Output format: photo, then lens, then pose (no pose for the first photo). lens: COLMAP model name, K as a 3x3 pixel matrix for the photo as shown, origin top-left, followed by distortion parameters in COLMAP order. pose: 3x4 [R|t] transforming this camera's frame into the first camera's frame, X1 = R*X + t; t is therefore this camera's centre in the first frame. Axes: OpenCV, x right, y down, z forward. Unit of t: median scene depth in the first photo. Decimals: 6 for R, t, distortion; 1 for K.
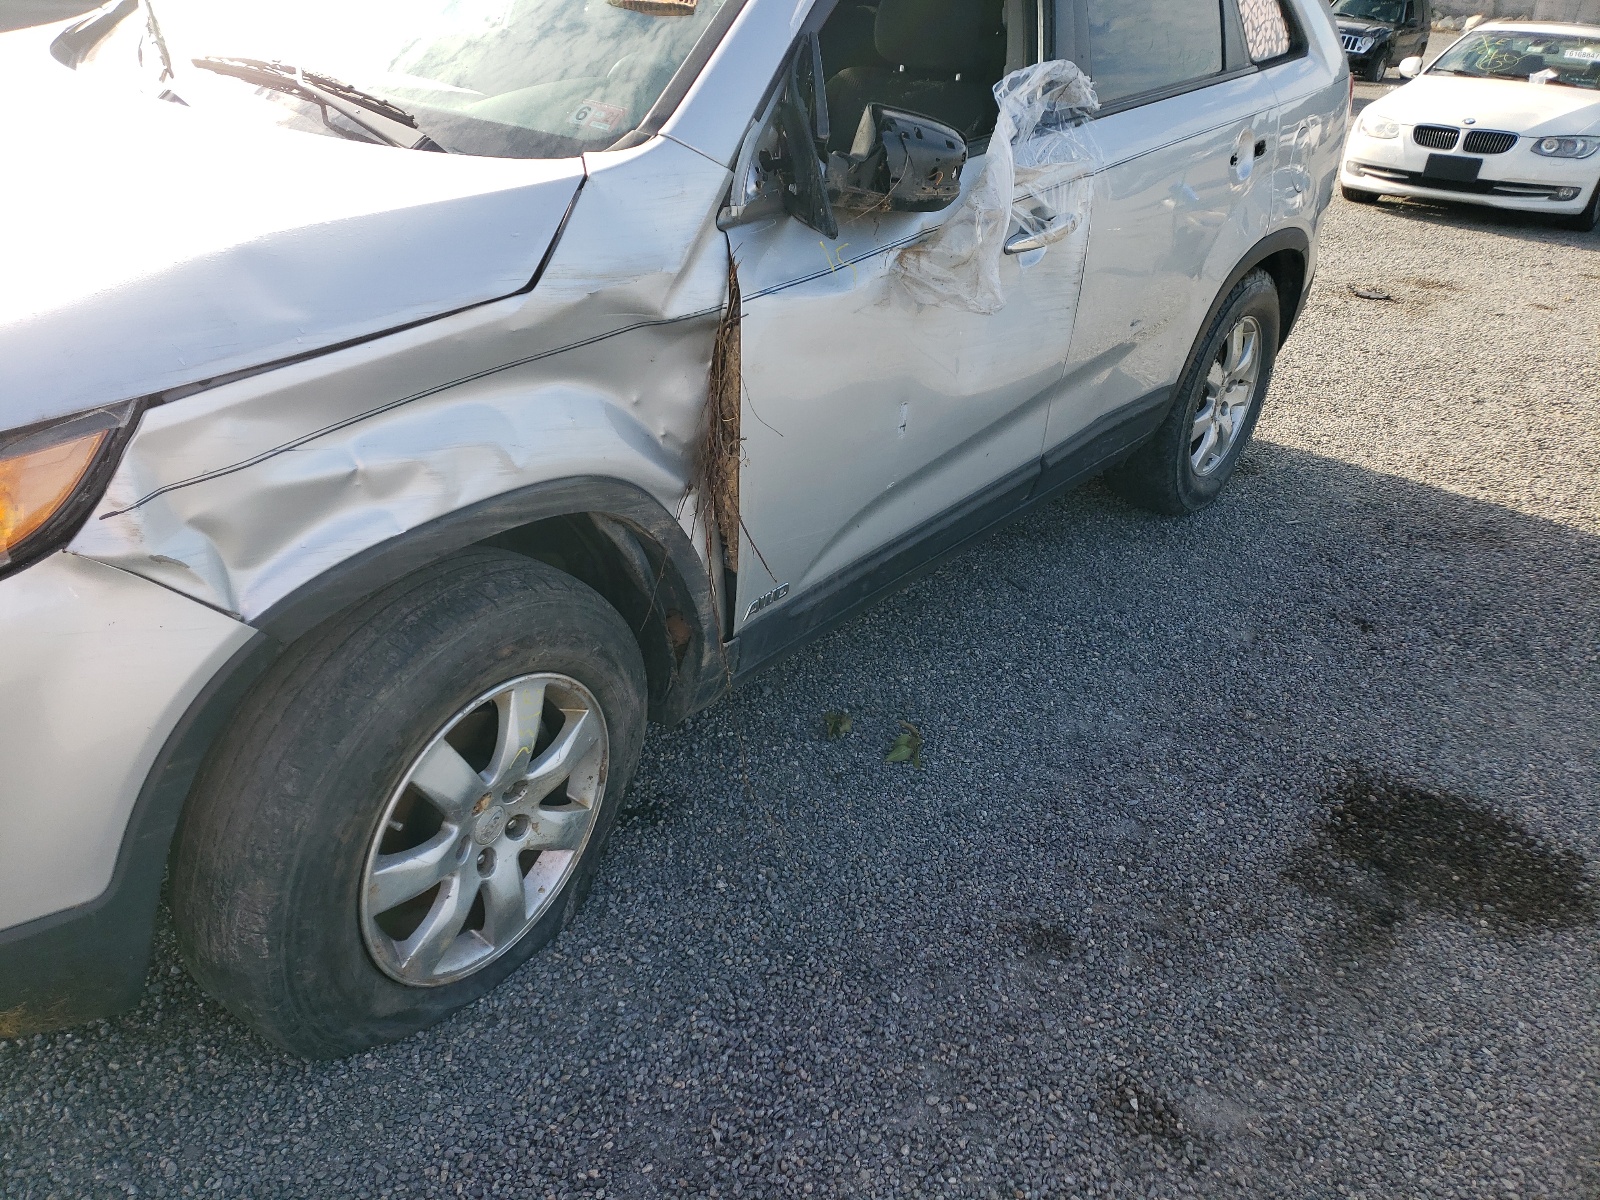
lens RADIAL K [[1234.5, 0, 797.1], [0, 1234.5, 546.0], [0, 0, 1]] dist [0.052603, -0.043937]
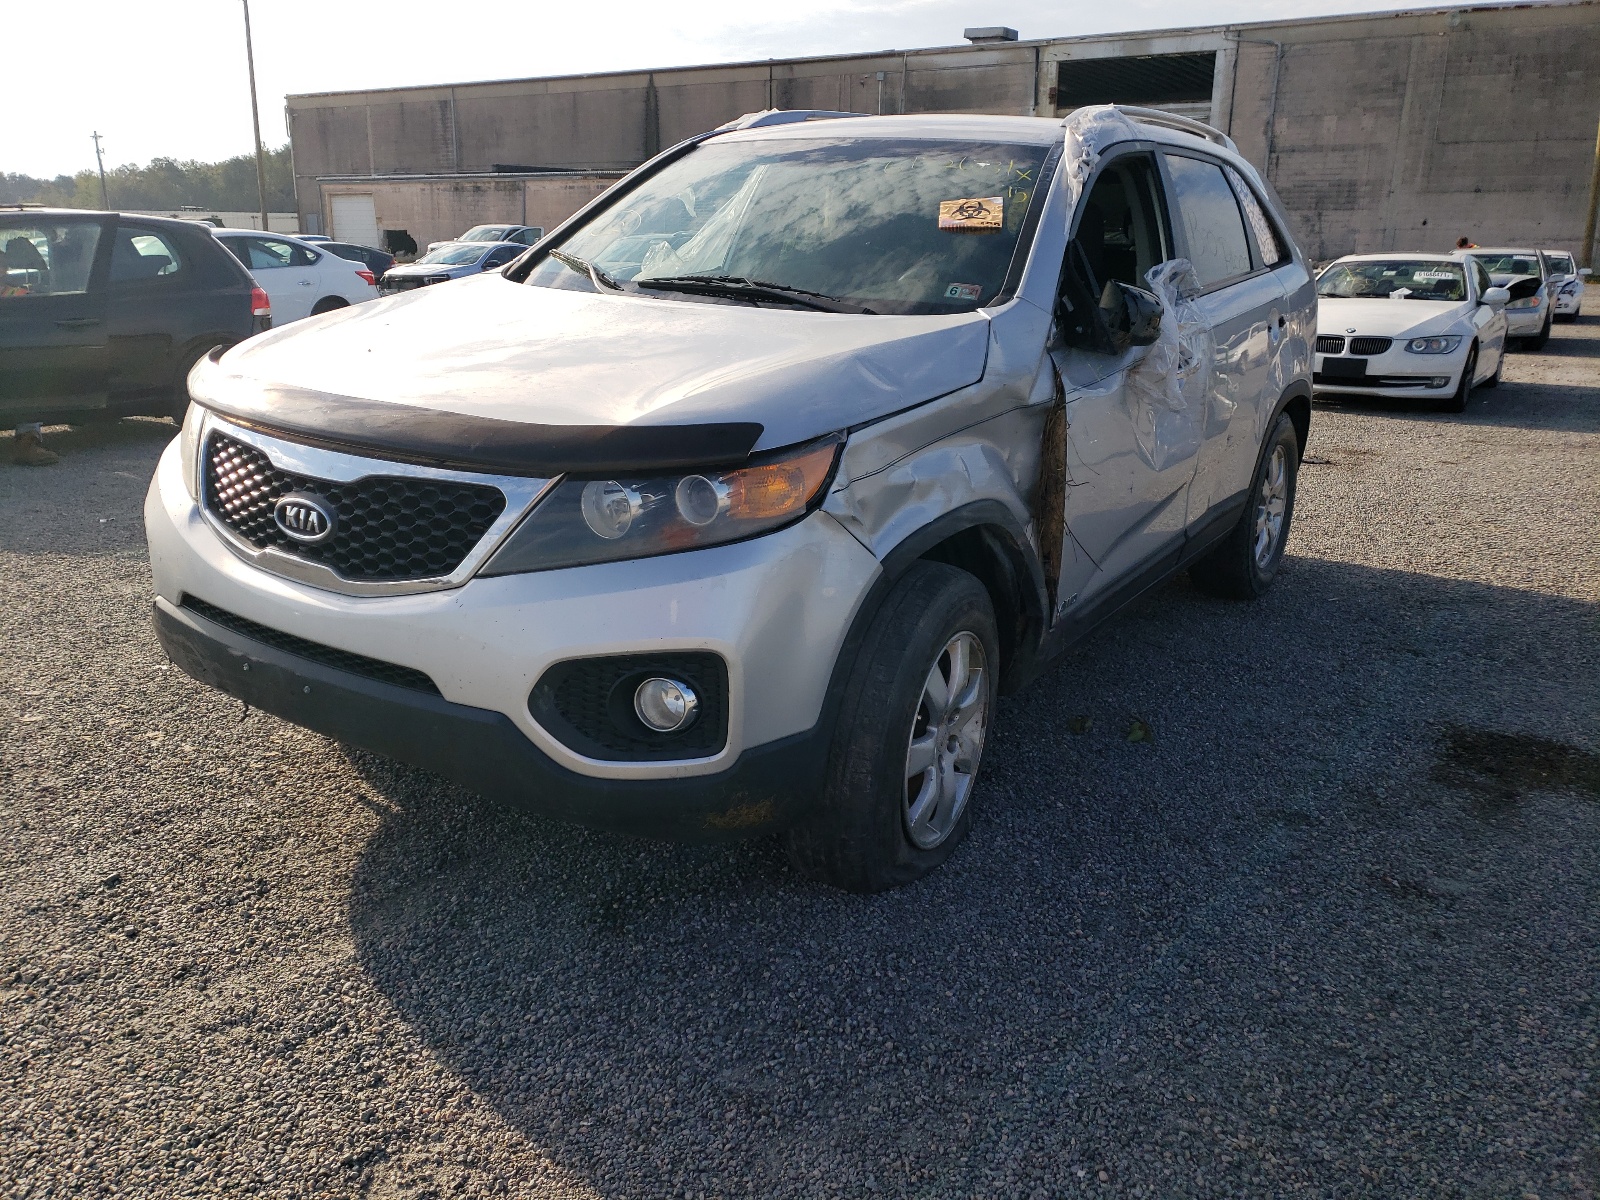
lens RADIAL K [[1234.5, 0, 797.1], [0, 1234.5, 546.0], [0, 0, 1]] dist [0.052603, -0.043937]
pose [[0.994228, -0.069576, 0.081673, -0.433508], [0.084556, 0.976690, -0.197299, 0.226975], [-0.066042, 0.203066, 0.976935, -0.406063]]
